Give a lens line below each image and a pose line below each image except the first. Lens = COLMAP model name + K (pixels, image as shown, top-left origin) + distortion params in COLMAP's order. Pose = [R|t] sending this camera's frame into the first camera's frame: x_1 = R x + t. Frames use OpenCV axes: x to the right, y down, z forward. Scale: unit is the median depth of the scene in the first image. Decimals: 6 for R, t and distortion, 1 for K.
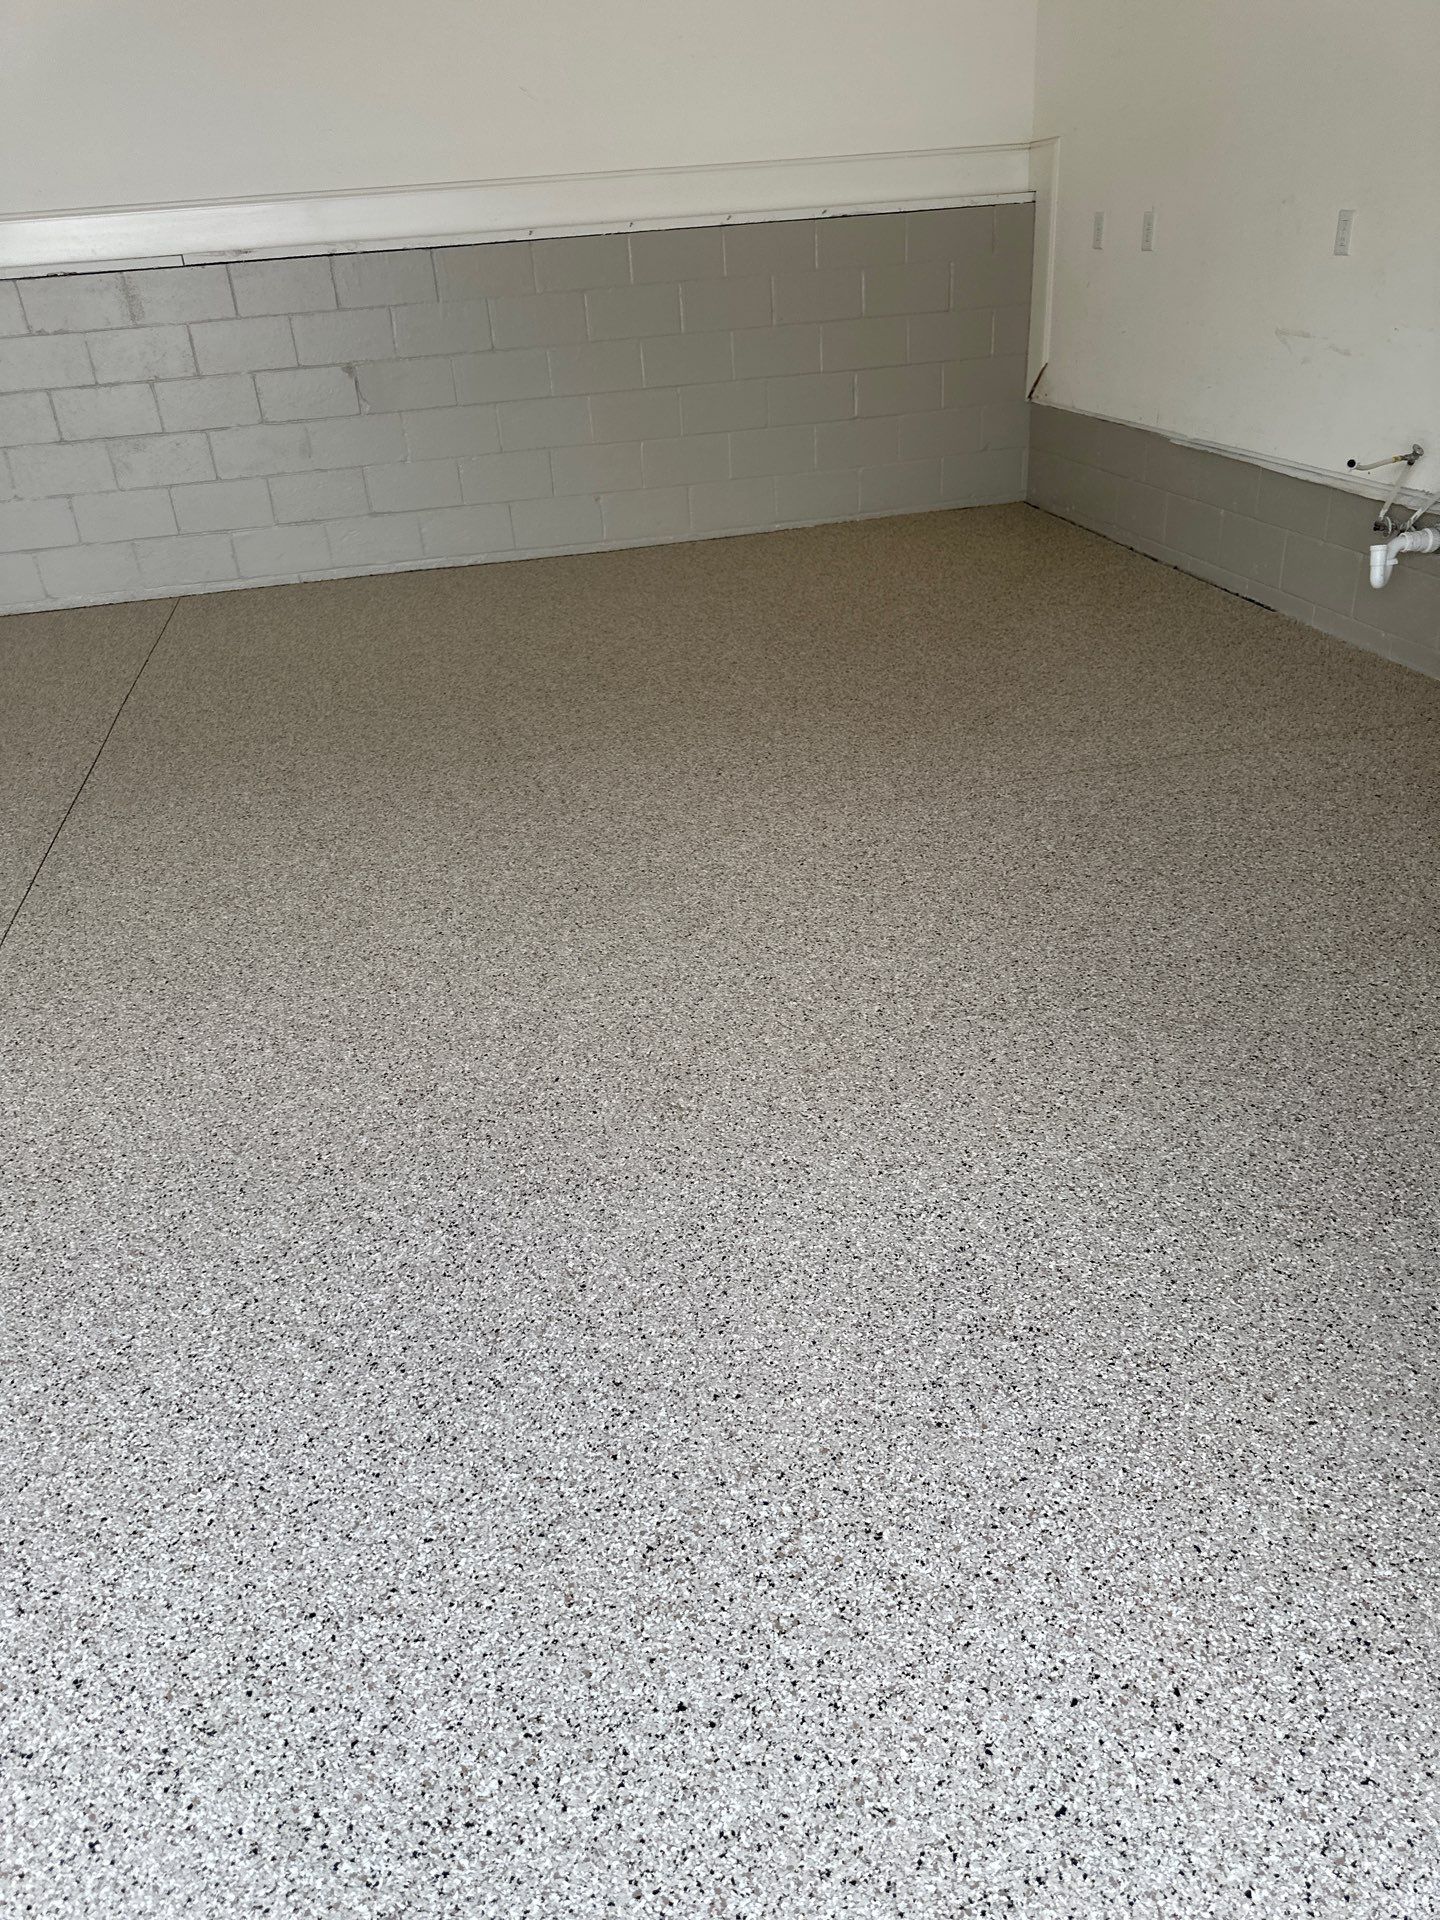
lens RADIAL K [[1371.2, 0, 708.9], [0, 1371.2, 933.4], [0, 0, 1]] dist [0.069579, -0.087894]
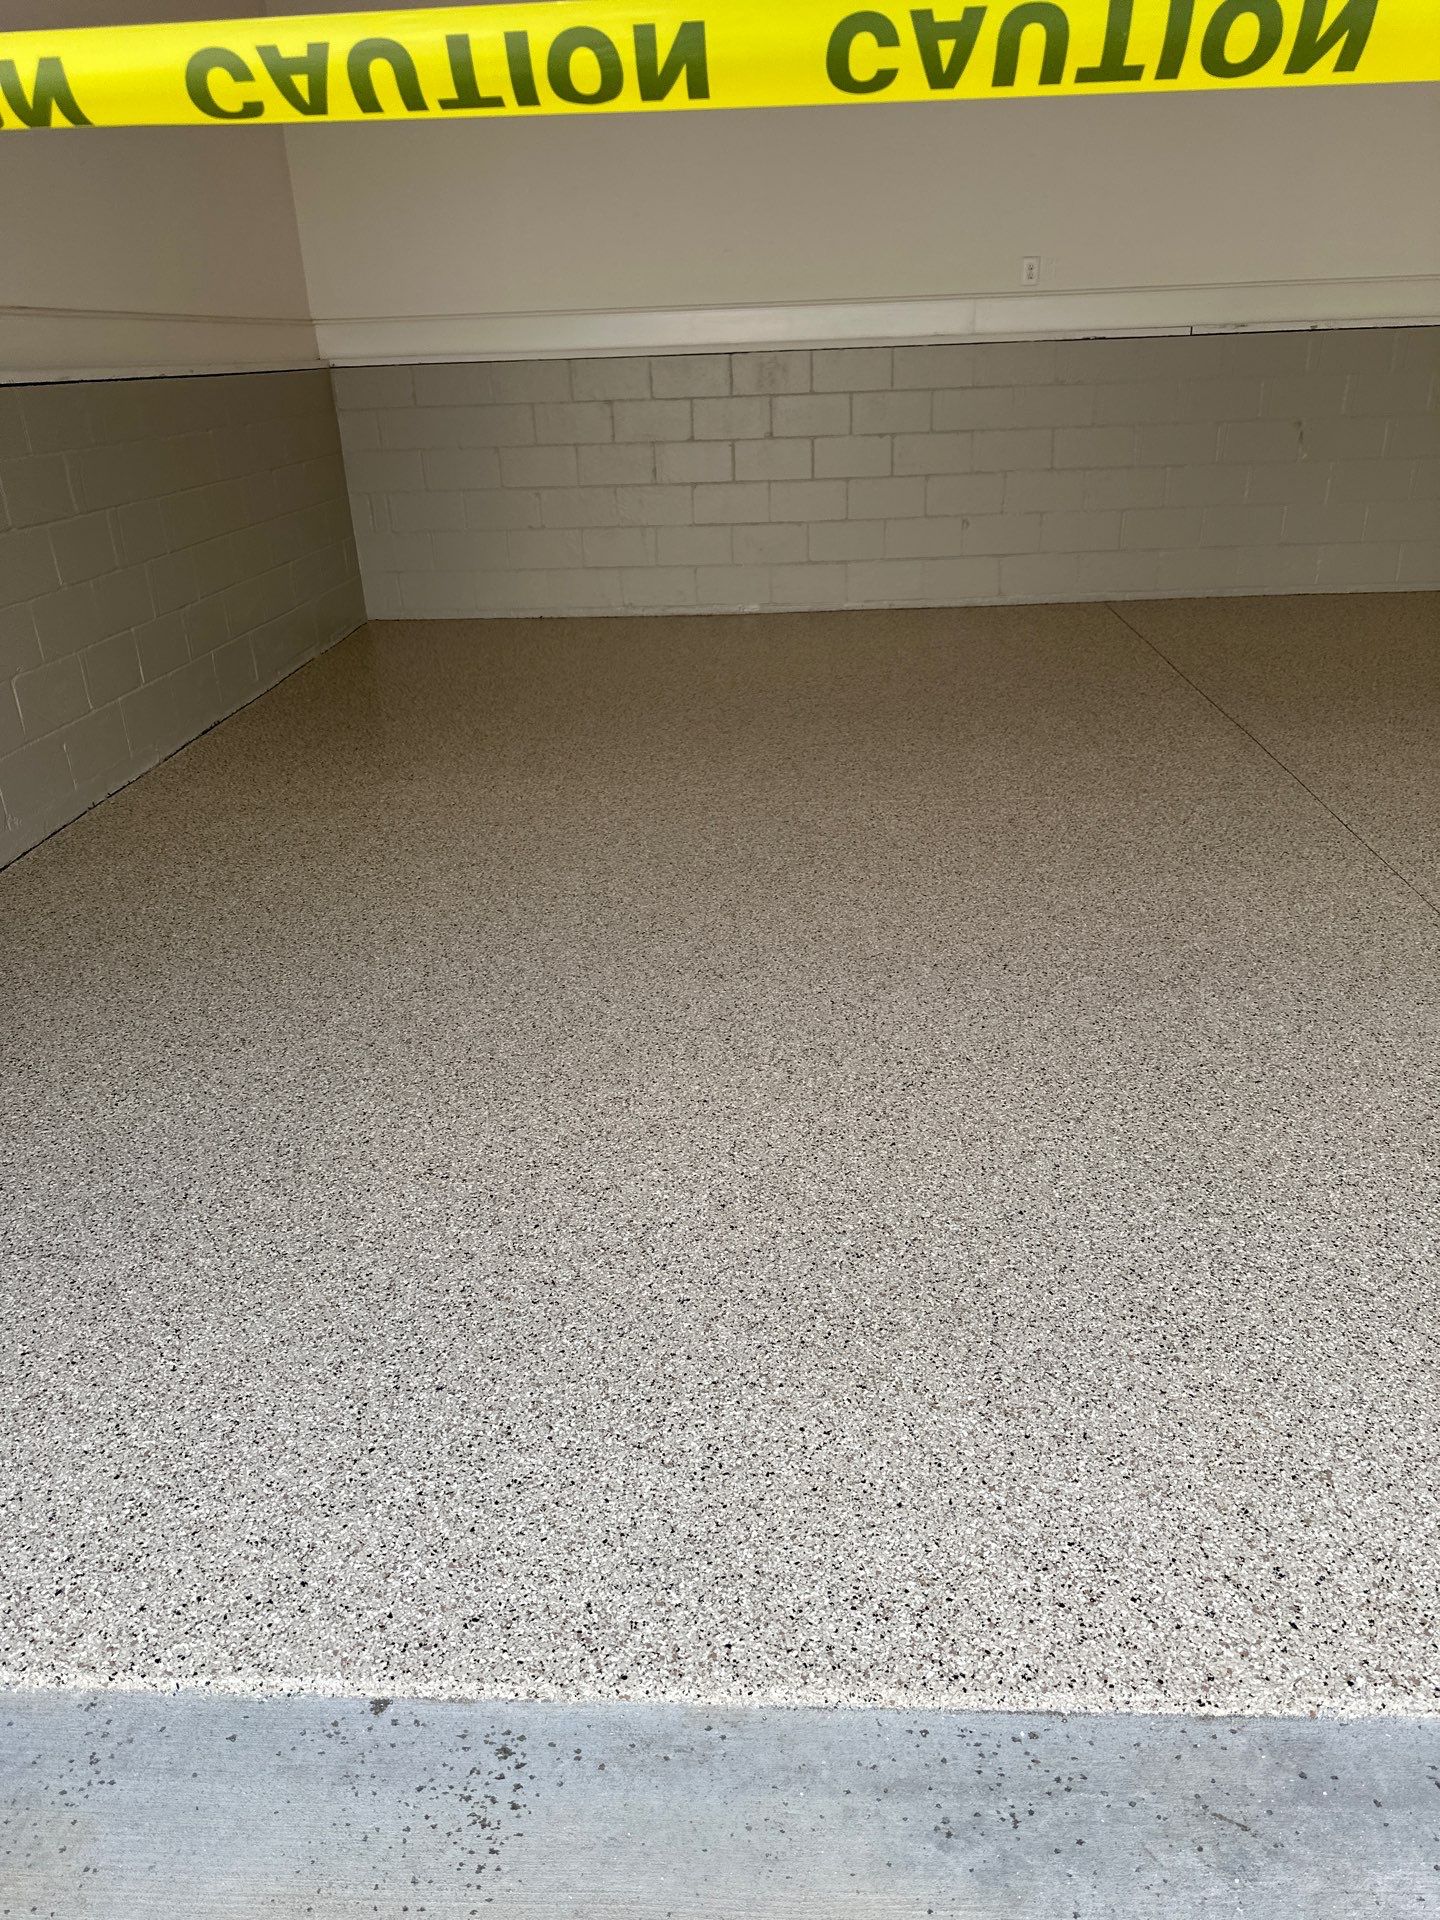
lens RADIAL K [[1371.2, 0, 724.8], [0, 1371.2, 924.7], [0, 0, 1]] dist [0.069579, -0.087894]
pose [[0.968130, 0.124616, -0.217244, -0.773778], [-0.140035, 0.988503, -0.057029, 0.286726], [0.207639, 0.085634, 0.974450, -0.417292]]
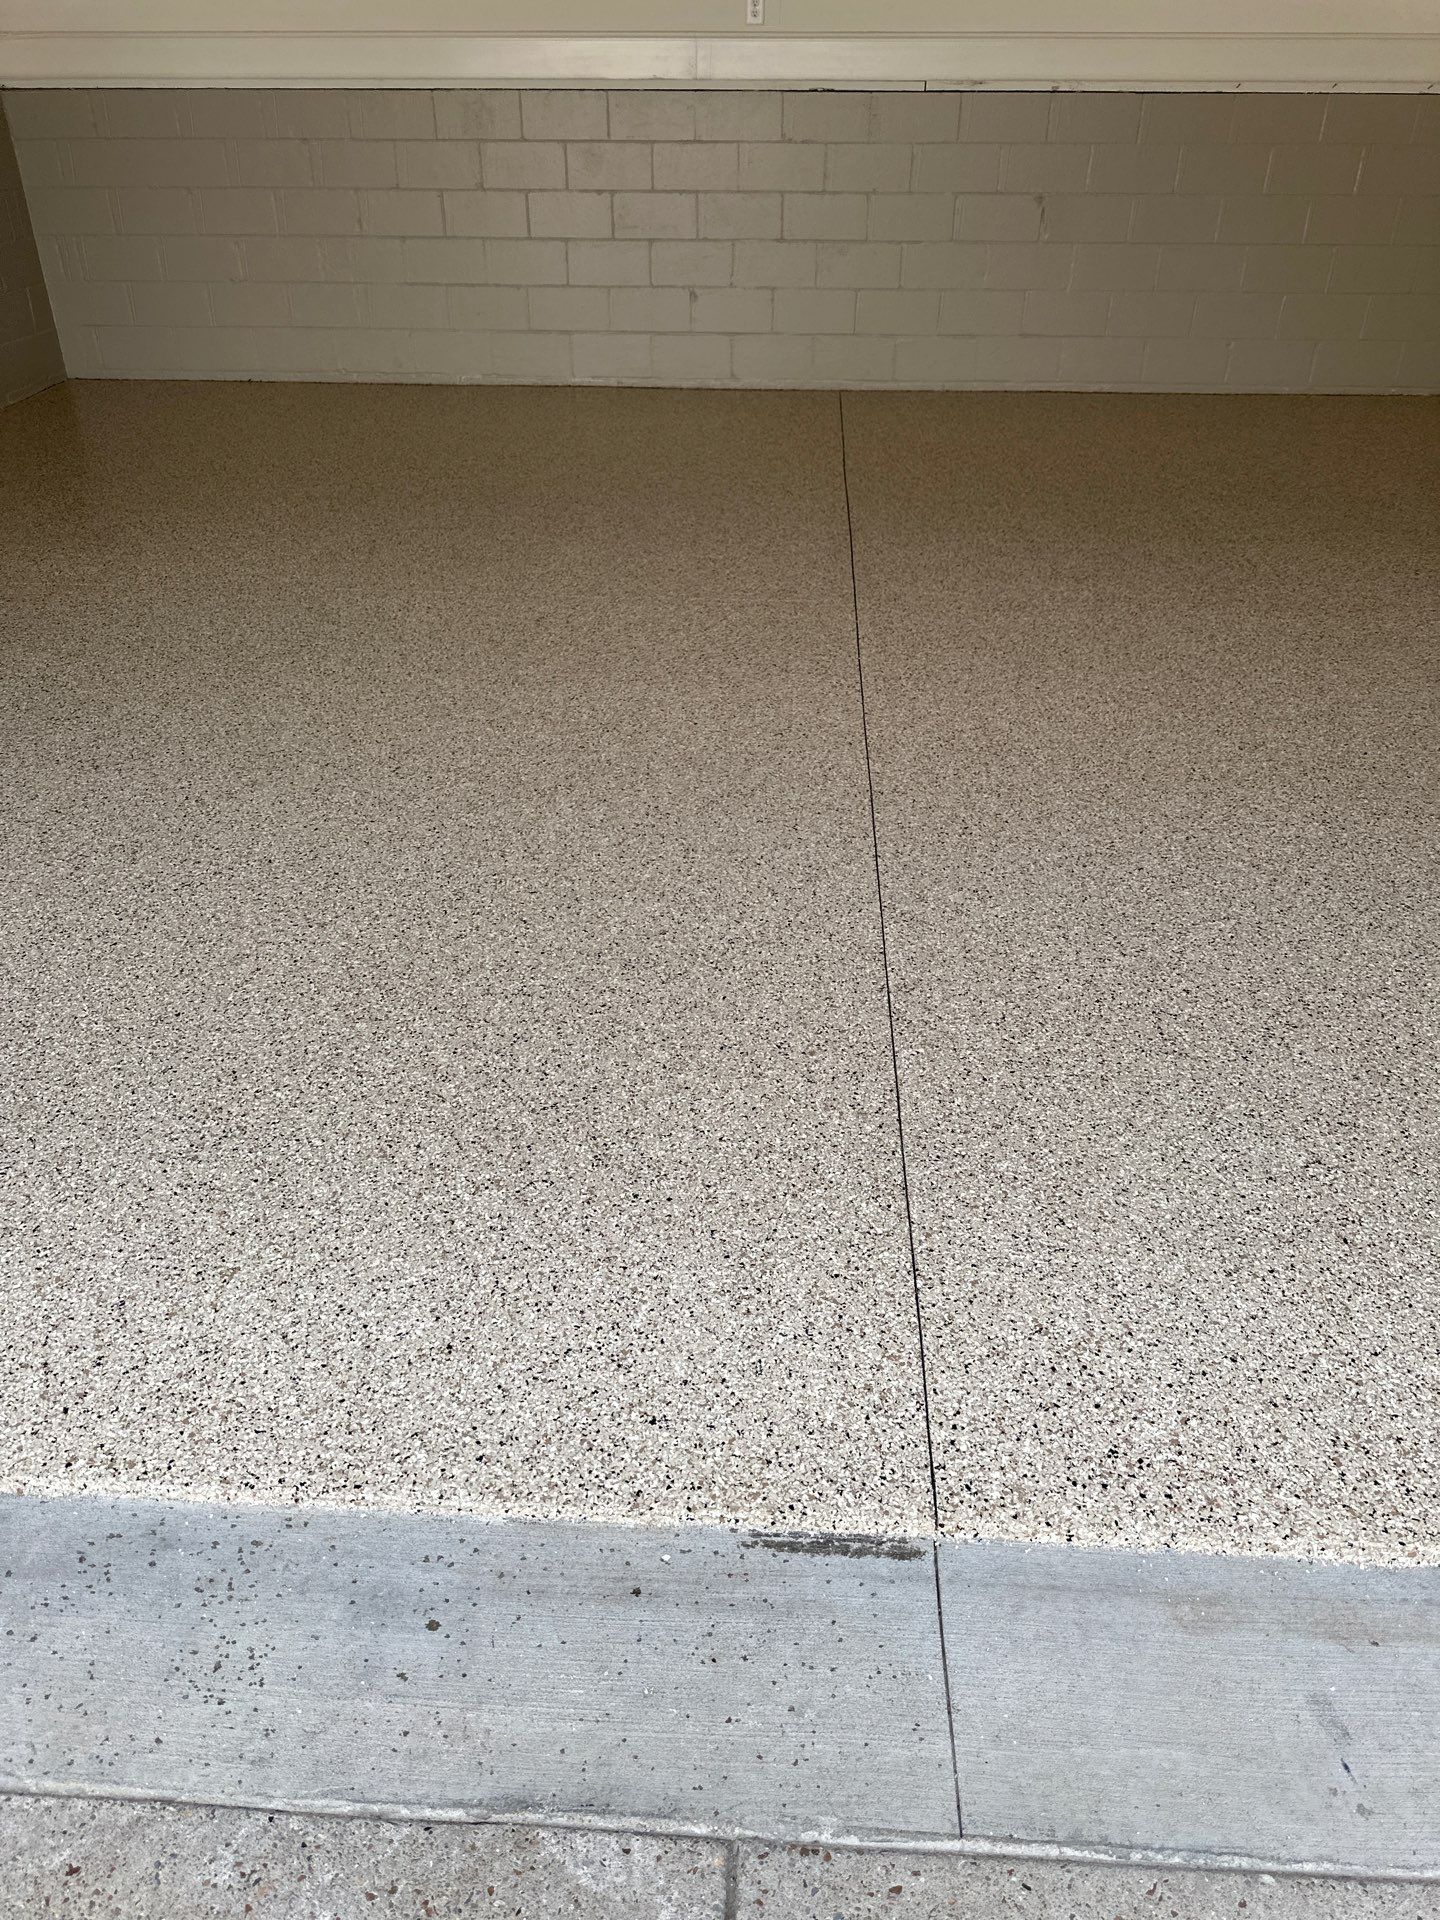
lens RADIAL K [[1371.2, 0, 725.3], [0, 1371.2, 920.9], [0, 0, 1]] dist [0.069579, -0.087894]
pose [[0.964009, 0.191001, -0.184947, -0.338369], [-0.178111, 0.980408, 0.084121, 0.208739], [0.197391, -0.048152, 0.979142, -0.314551]]
